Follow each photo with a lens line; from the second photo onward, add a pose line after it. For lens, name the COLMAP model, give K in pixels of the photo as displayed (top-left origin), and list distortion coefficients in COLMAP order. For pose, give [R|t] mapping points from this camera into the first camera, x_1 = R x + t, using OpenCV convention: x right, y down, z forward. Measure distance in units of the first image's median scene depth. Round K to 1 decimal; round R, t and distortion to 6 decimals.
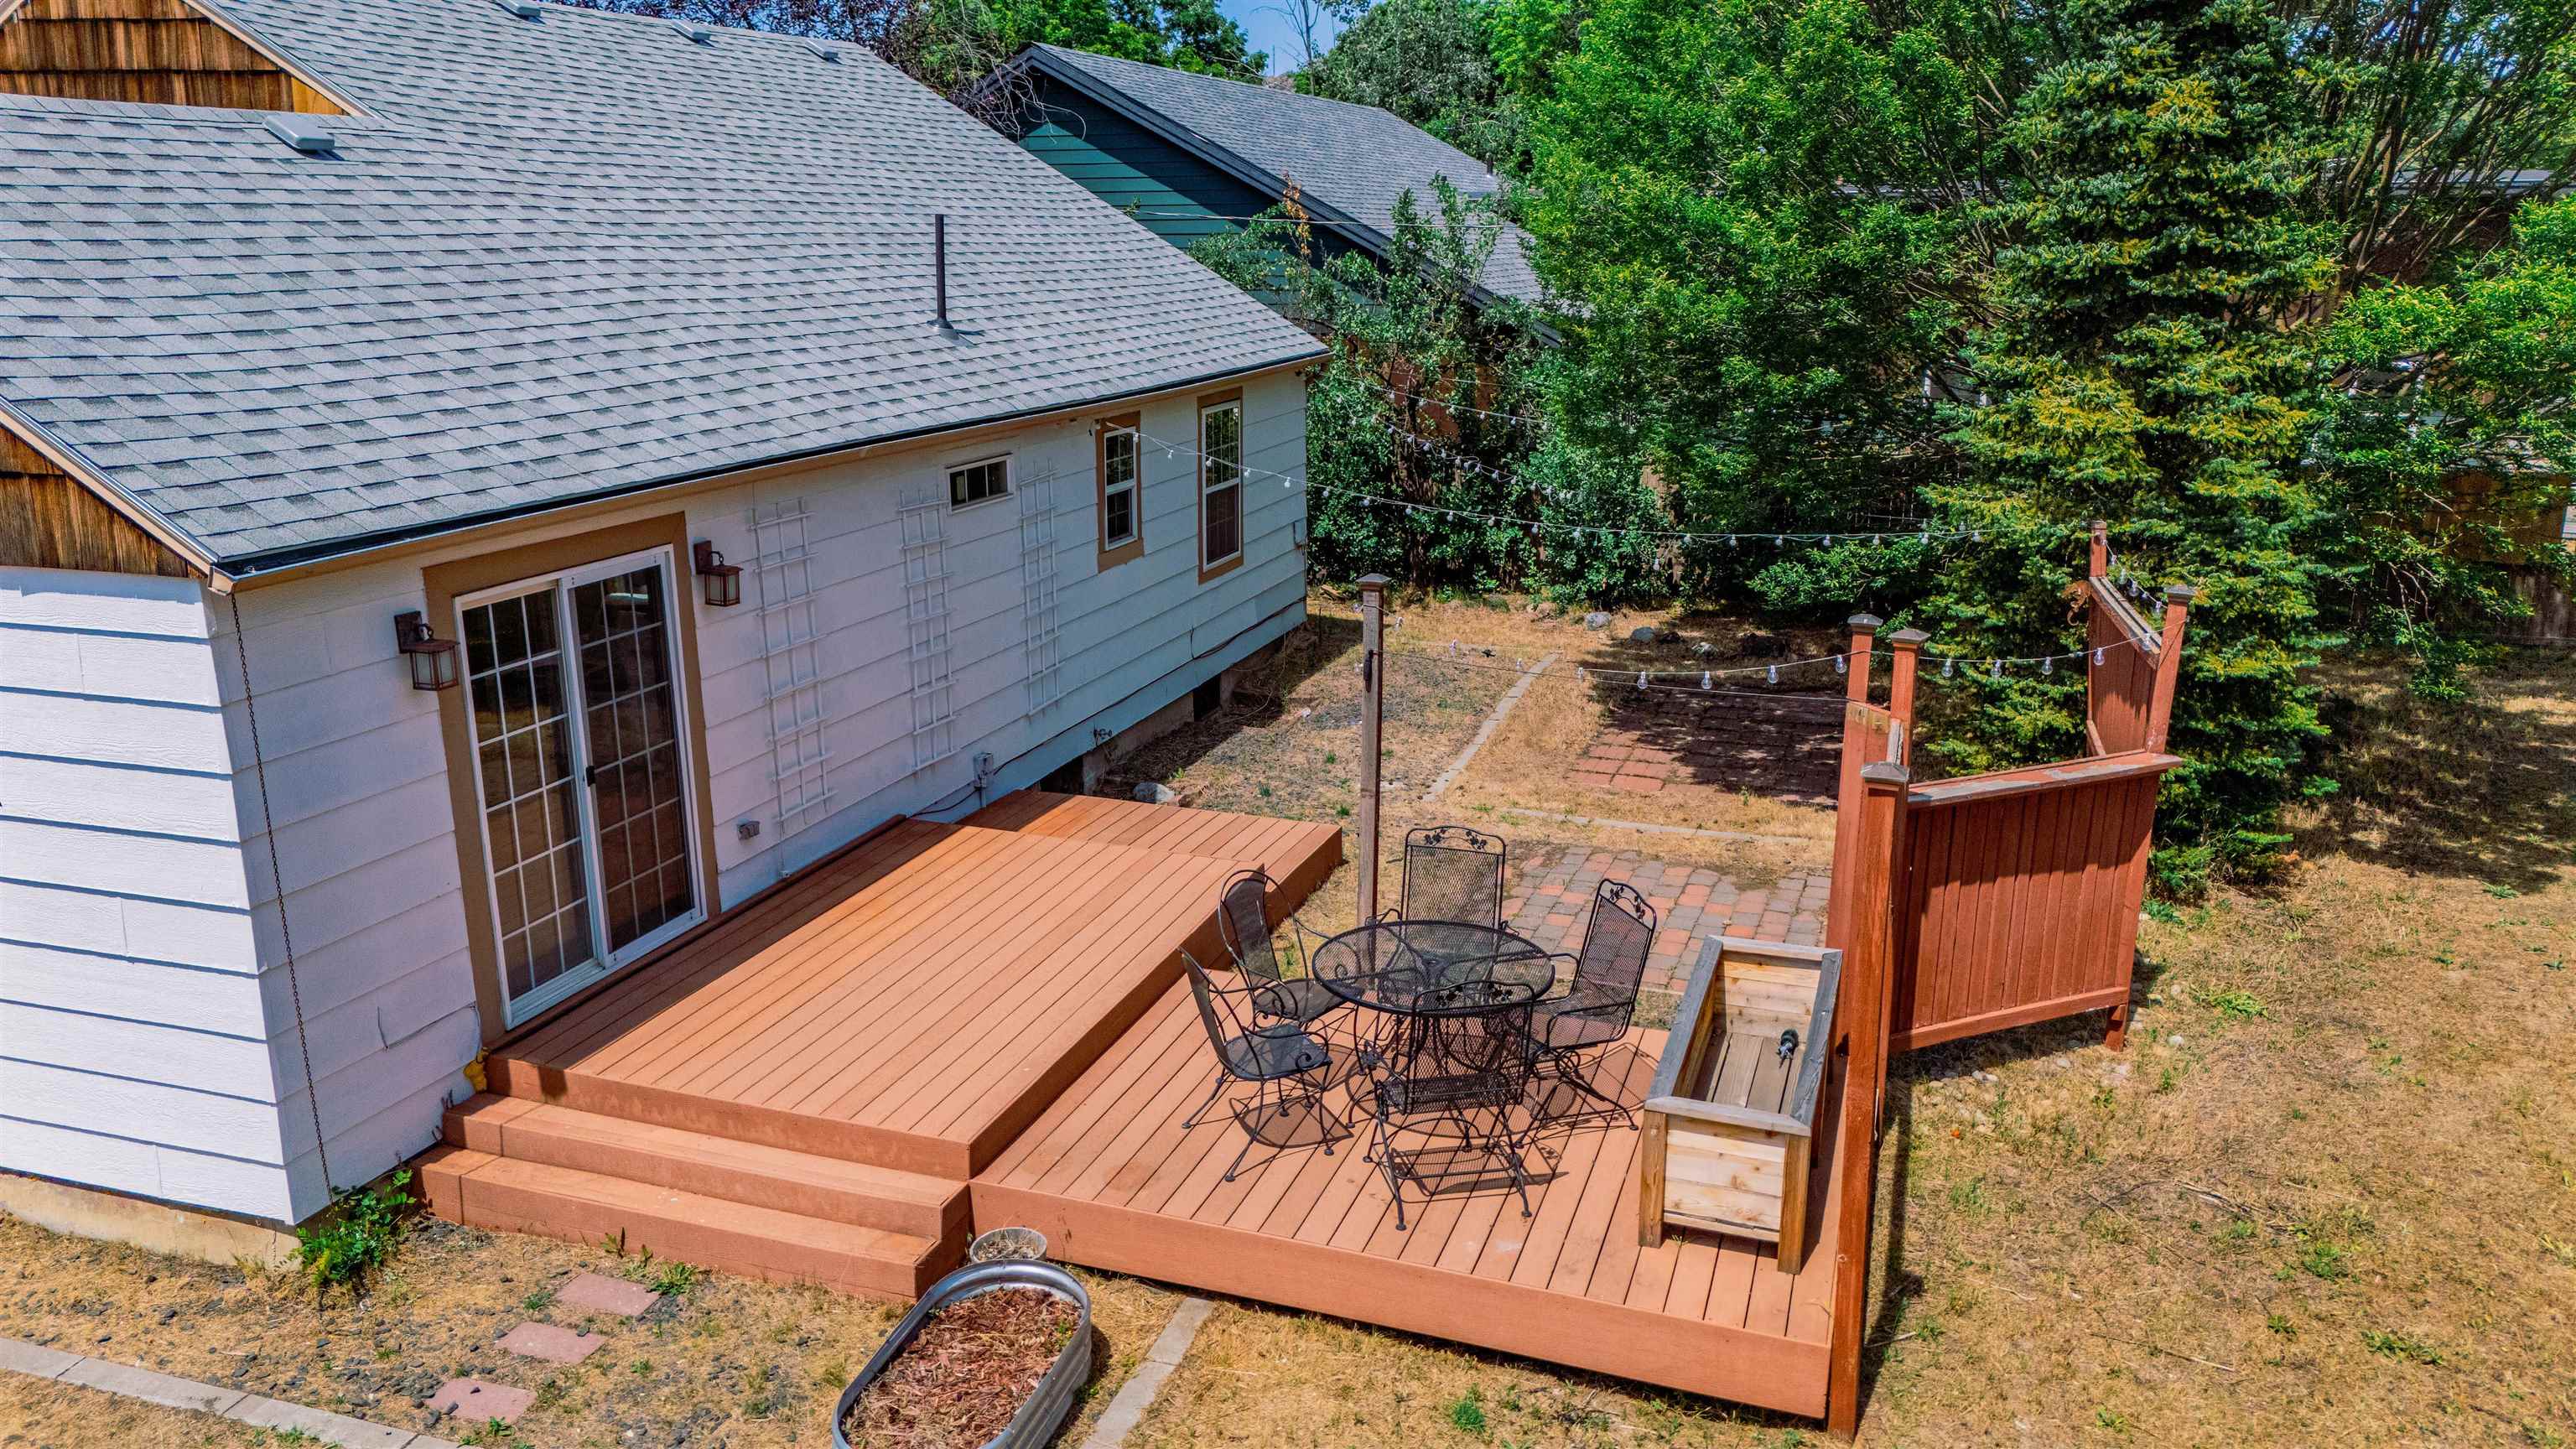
lens RADIAL K [[1888.2, 0, 1283.0], [0, 1888.2, 719.7], [0, 0, 1]] dist [0.075577, -0.071092]
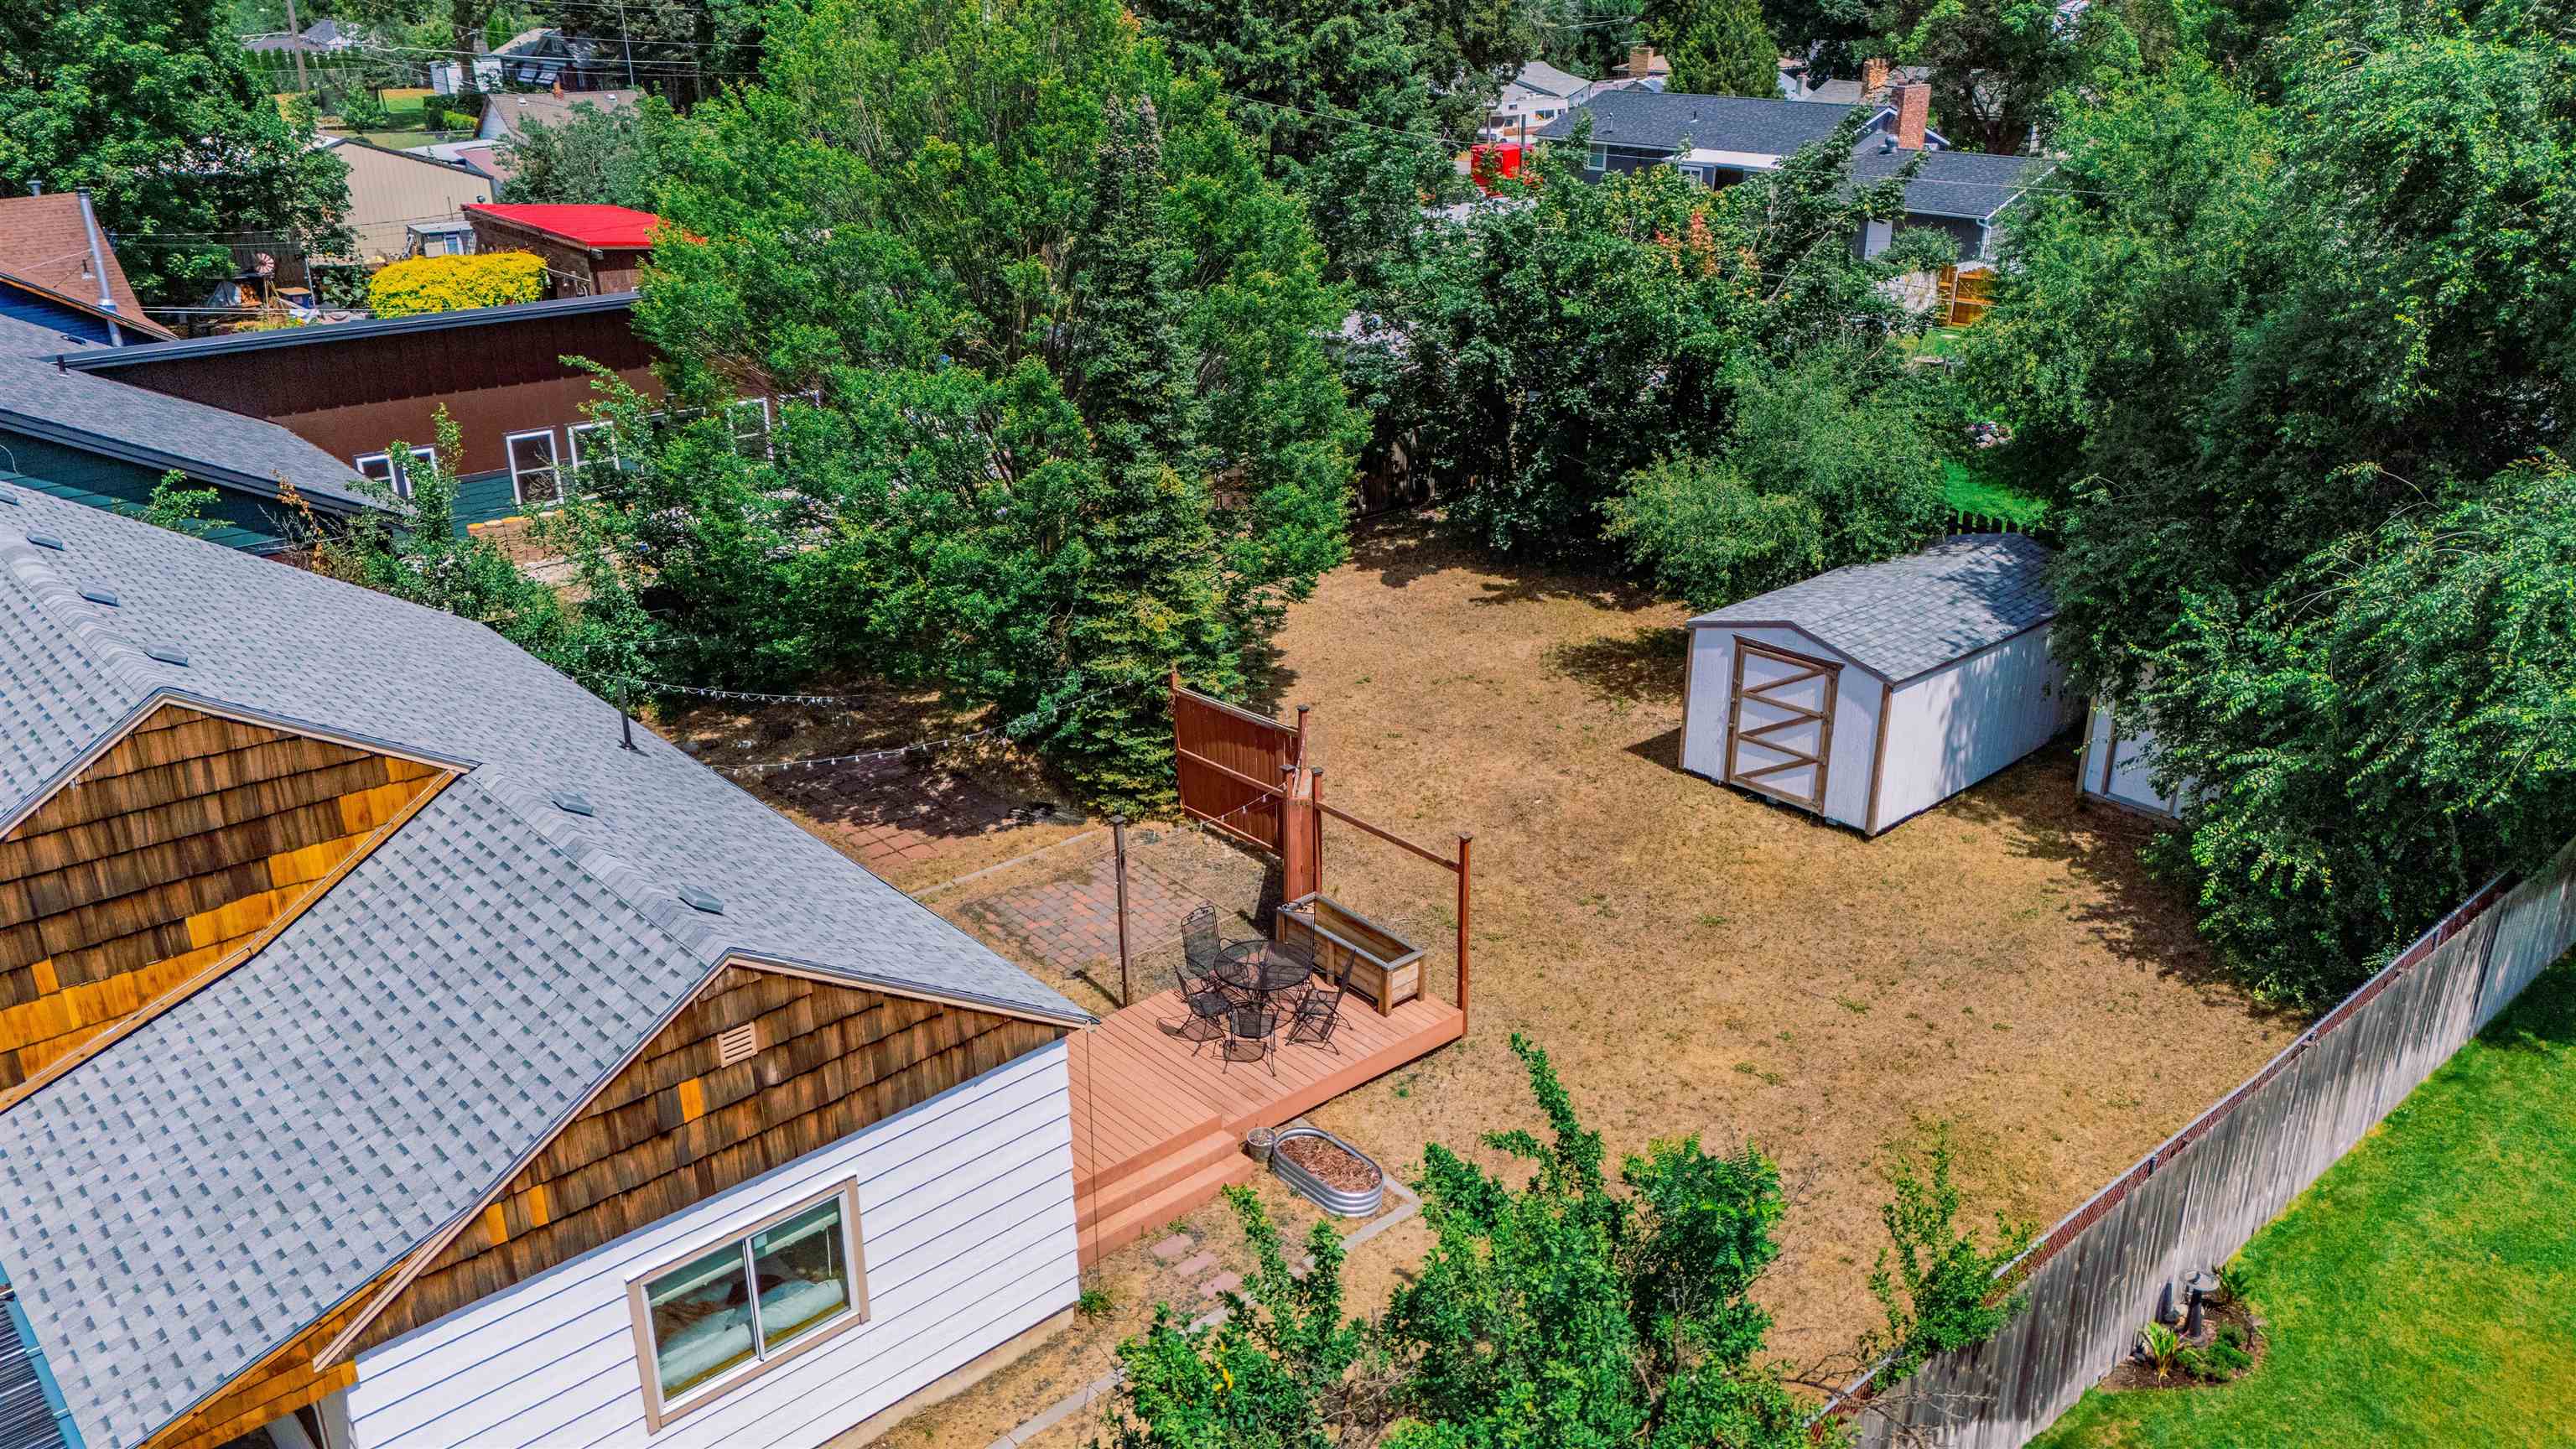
lens RADIAL K [[1888.2, 0, 1284.2], [0, 1888.2, 713.0], [0, 0, 1]] dist [0.075577, -0.071092]
pose [[0.481458, -0.322056, 0.815155, -1.447136], [0.216188, 0.944945, 0.245646, -0.622560], [-0.849389, 0.057958, 0.524576, -0.260321]]
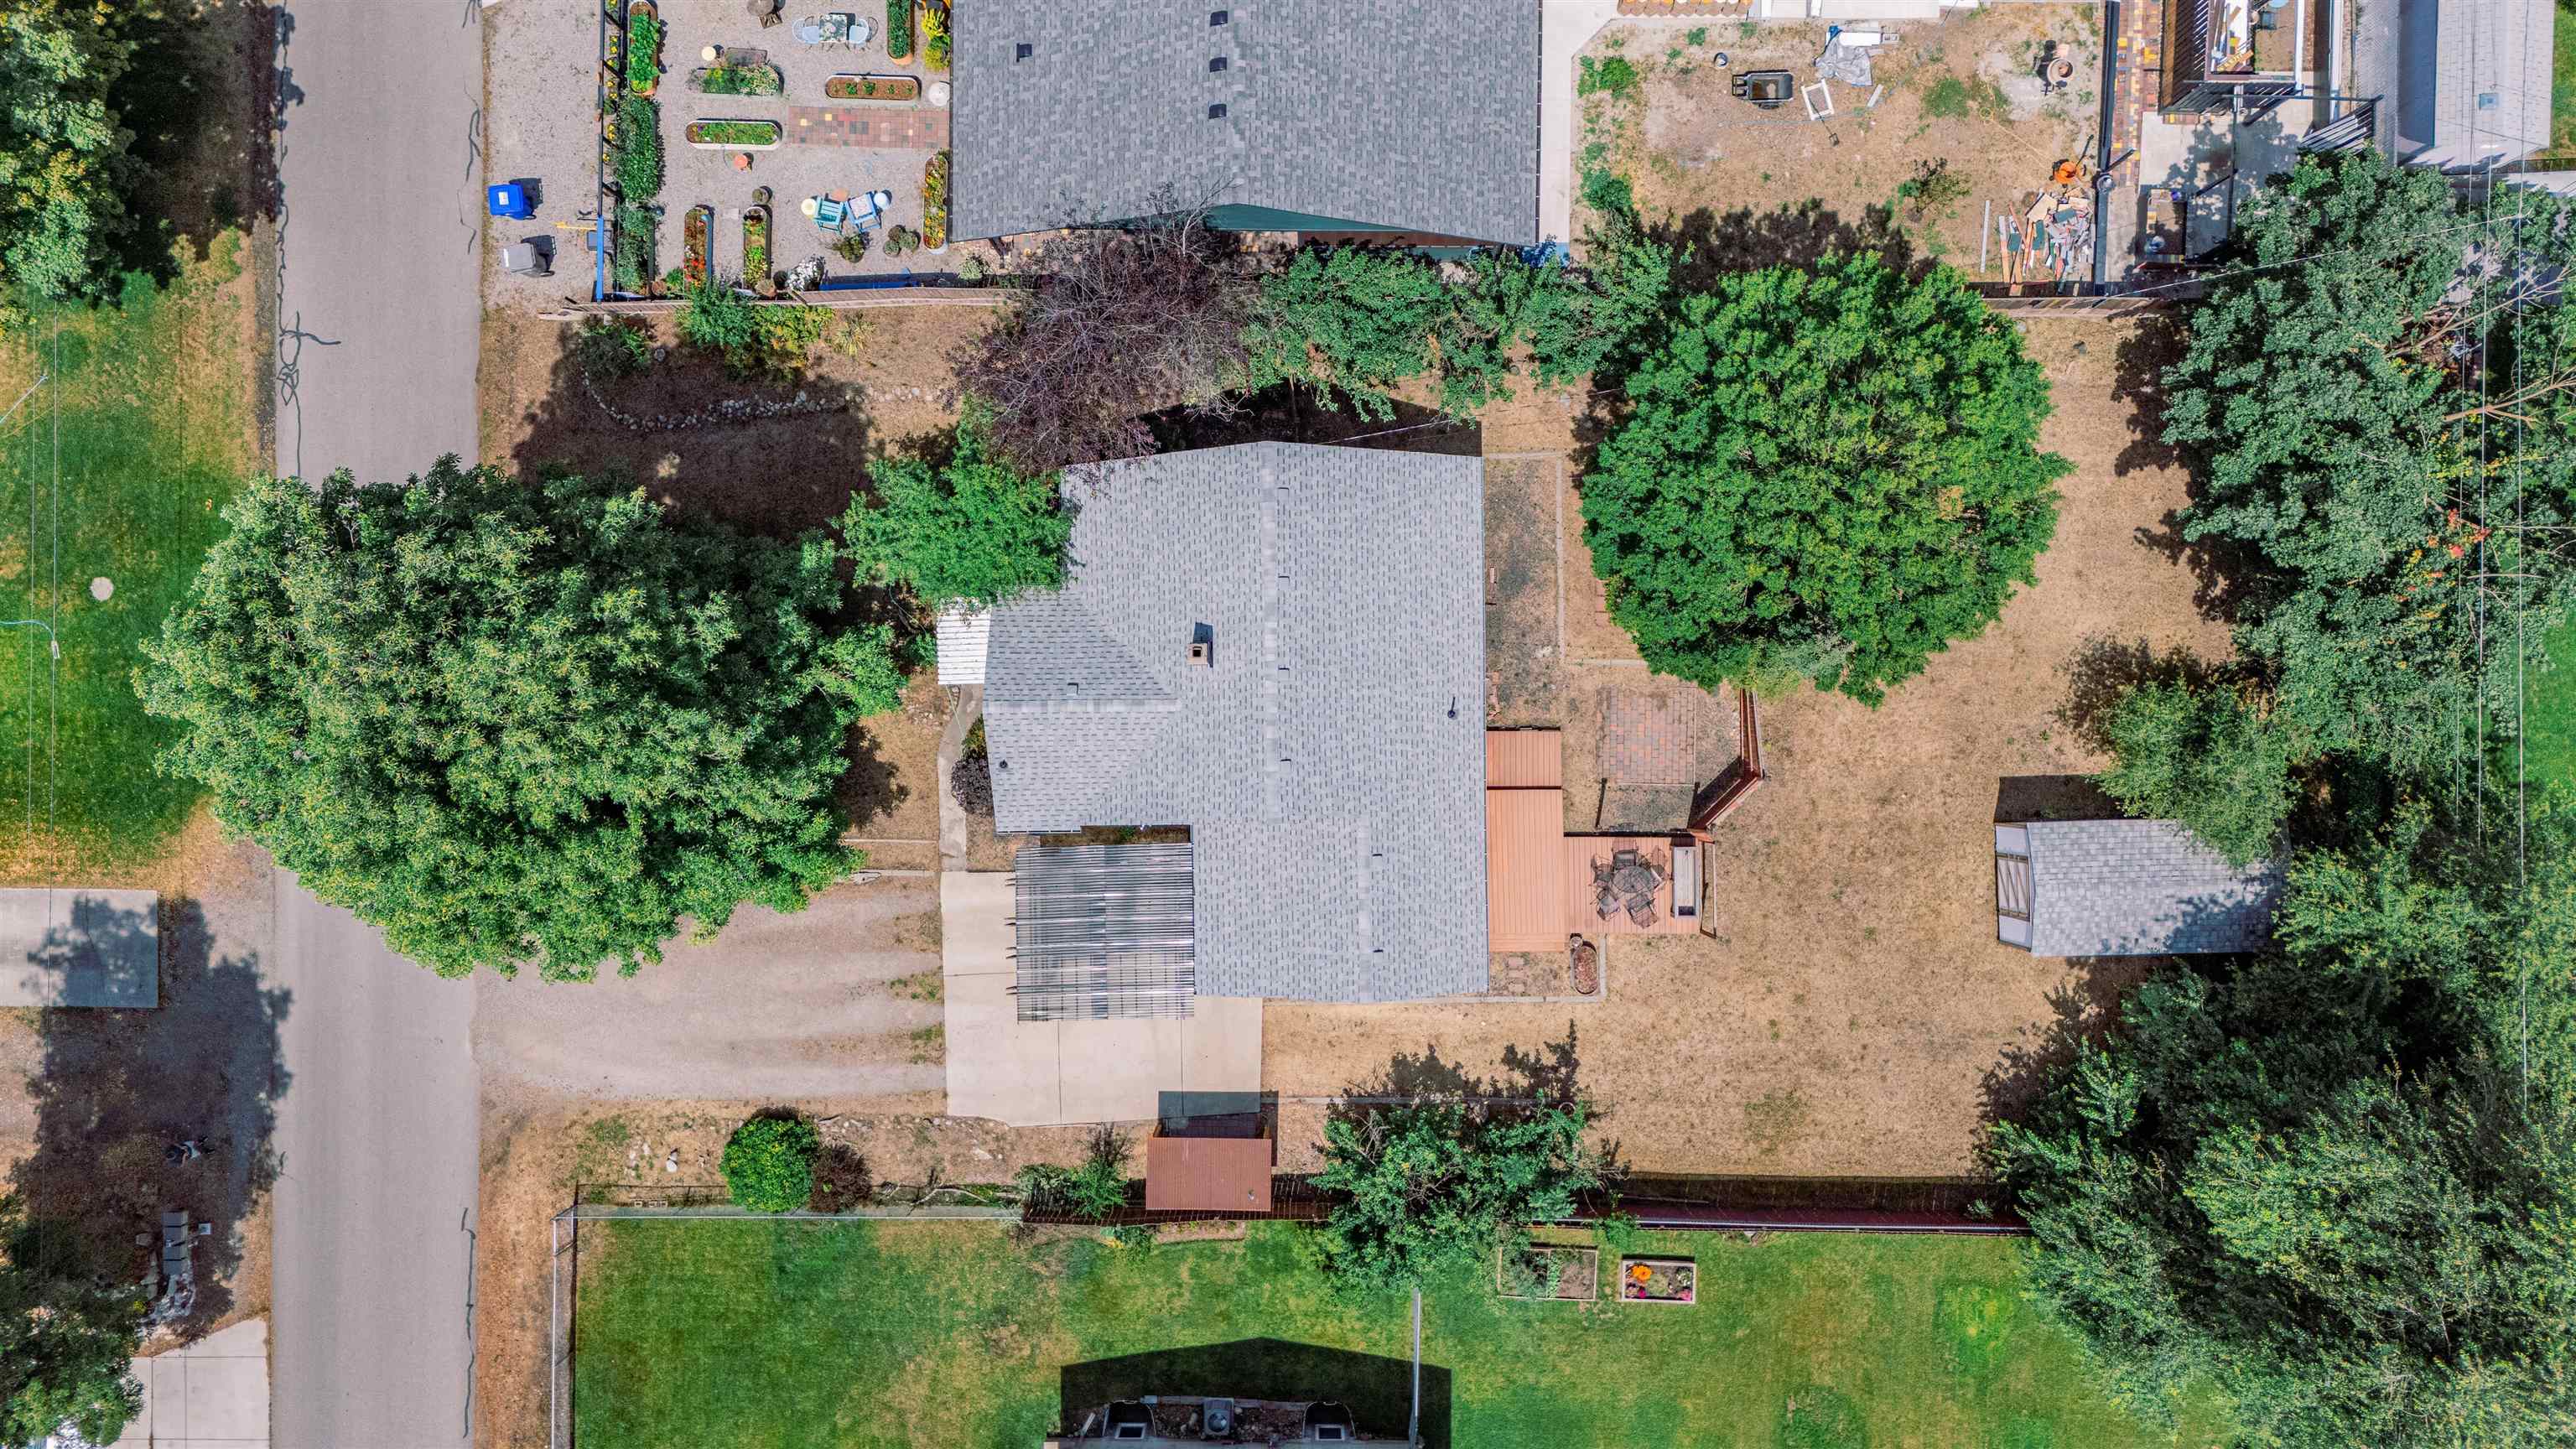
lens RADIAL K [[1888.2, 0, 1285.1], [0, 1888.2, 732.7], [0, 0, 1]] dist [0.075577, -0.071092]
pose [[0.940313, -0.340241, -0.006835, -0.583082], [0.094998, 0.243149, 0.965326, -4.575025], [-0.326781, -0.908358, 0.260958, 0.214073]]
